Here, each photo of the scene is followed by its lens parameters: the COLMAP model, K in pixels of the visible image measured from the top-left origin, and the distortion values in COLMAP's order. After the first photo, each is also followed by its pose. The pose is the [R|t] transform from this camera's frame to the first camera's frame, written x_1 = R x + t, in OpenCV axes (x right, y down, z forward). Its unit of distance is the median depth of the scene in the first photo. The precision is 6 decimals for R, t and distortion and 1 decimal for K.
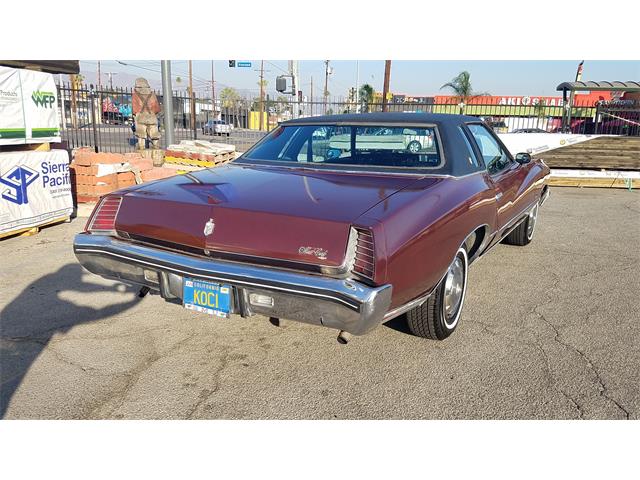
lens RADIAL K [[501.0, 0, 325.5], [0, 501.0, 248.1], [0, 0, 1]] dist [0.139333, -0.226916]
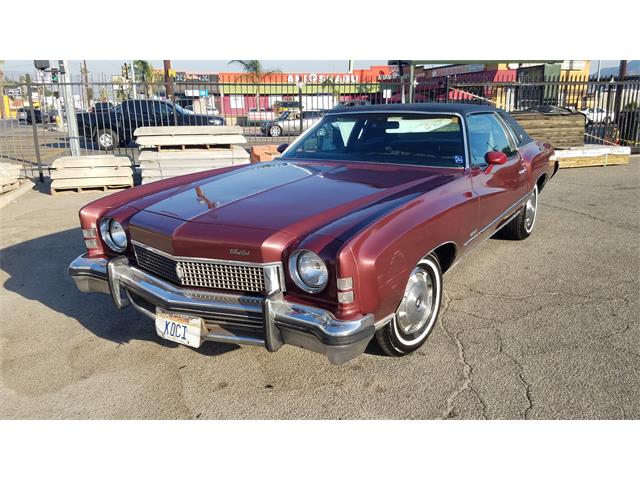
lens RADIAL K [[530.1, 0, 311.2], [0, 530.1, 239.9], [0, 0, 1]] dist [0.164636, -0.303275]
pose [[0.924460, -0.131784, 0.357780, -0.181140], [0.128163, 0.991173, 0.033929, -0.213900], [-0.359093, 0.014488, 0.933189, 0.689171]]
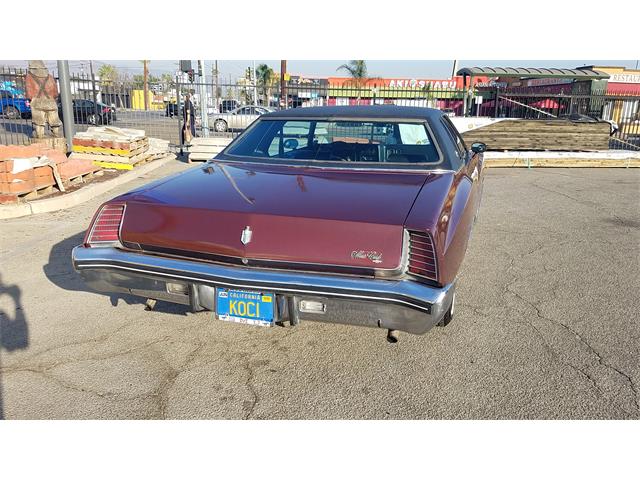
lens RADIAL K [[501.0, 0, 325.5], [0, 501.0, 248.1], [0, 0, 1]] dist [0.139333, -0.226916]
pose [[0.977607, -0.059841, 0.201750, -0.191986], [0.052408, 0.997743, 0.041989, -0.033754], [-0.203807, -0.030475, 0.978537, 0.020568]]
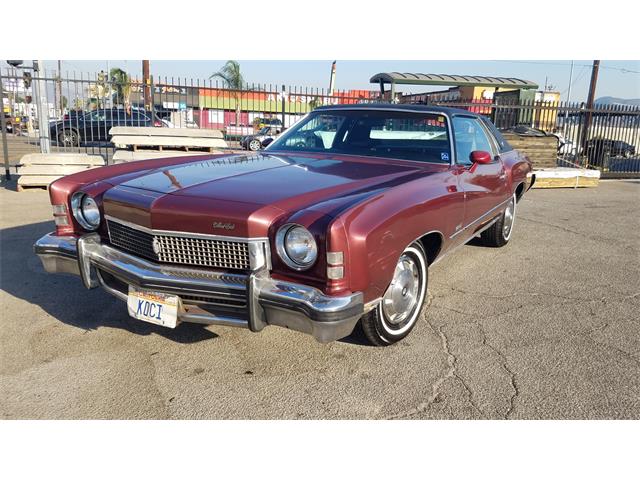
lens RADIAL K [[530.2, 0, 328.5], [0, 530.2, 241.0], [0, 0, 1]] dist [0.162862, -0.292162]
pose [[0.896930, -0.087378, 0.433454, -0.193309], [0.094521, 0.995510, 0.005091, -0.156966], [-0.431952, 0.036405, 0.901161, 0.721362]]
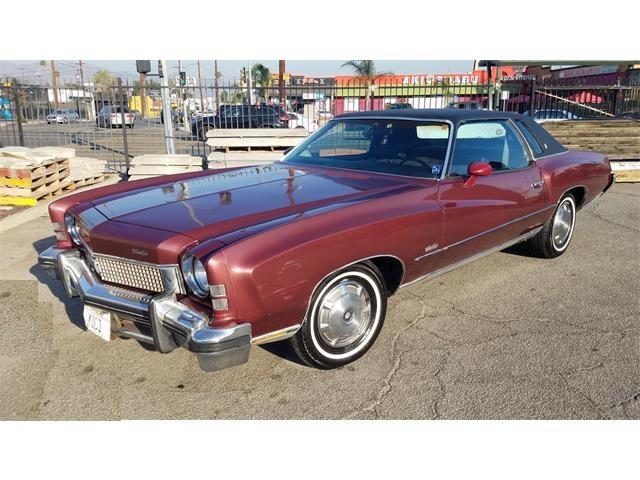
lens RADIAL K [[526.8, 0, 322.3], [0, 526.8, 240.7], [0, 0, 1]] dist [0.164461, -0.275164]
pose [[0.983433, -0.074639, 0.165190, 0.109158], [0.073584, 0.997211, 0.012503, -0.192494], [-0.165662, -0.000141, 0.986183, 0.624364]]
